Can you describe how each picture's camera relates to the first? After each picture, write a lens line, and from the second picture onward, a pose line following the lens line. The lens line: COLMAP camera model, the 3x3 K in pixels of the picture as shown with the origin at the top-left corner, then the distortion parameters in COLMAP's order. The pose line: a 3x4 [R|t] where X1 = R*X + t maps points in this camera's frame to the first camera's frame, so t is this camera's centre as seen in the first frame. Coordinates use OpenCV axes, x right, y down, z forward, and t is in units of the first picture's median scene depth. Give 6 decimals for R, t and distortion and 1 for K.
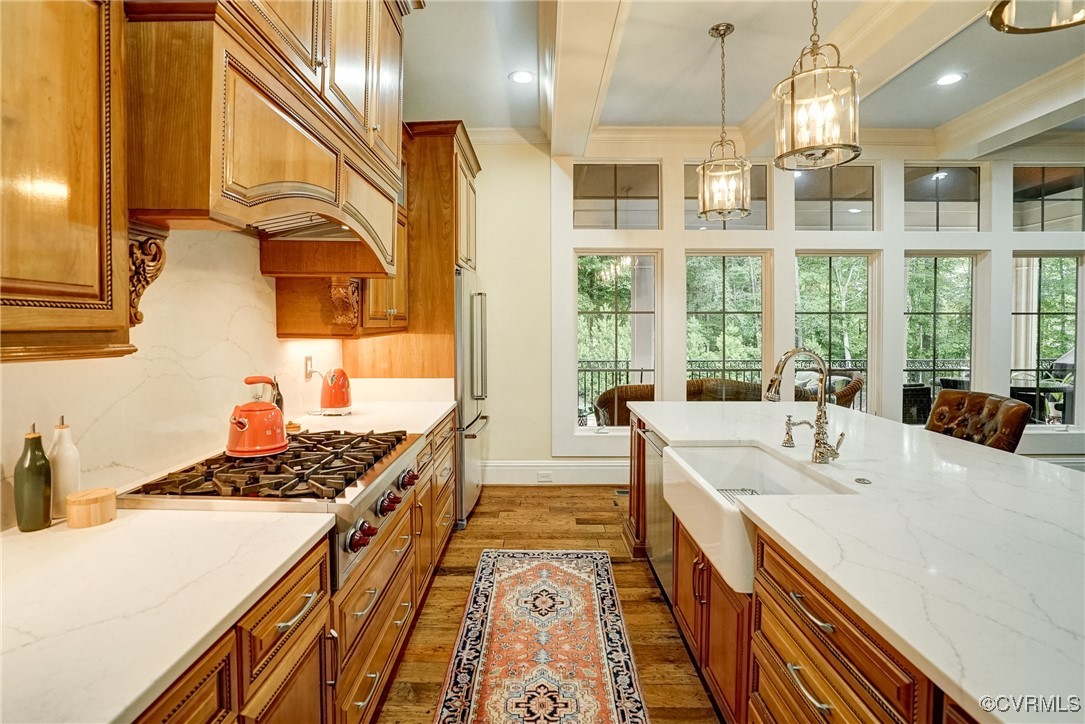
lens RADIAL K [[522.9, 0, 541.4], [0, 522.9, 334.4], [0, 0, 1]] dist [-0.037110, 0.009270]
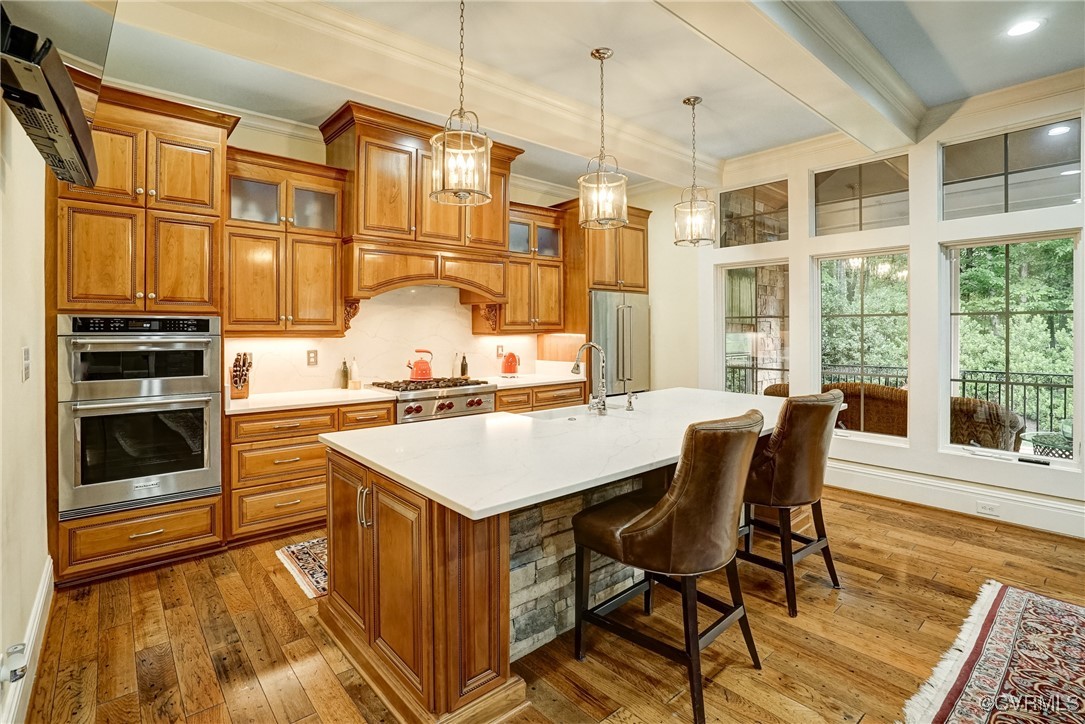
lens RADIAL K [[522.9, 0, 531.8], [0, 522.9, 331.4], [0, 0, 1]] dist [-0.037110, 0.009270]
pose [[0.647239, 0.009530, -0.762227, 1.168384], [-0.014645, 0.999893, 0.000066, -0.009653], [0.762146, 0.011120, 0.647310, -0.146203]]
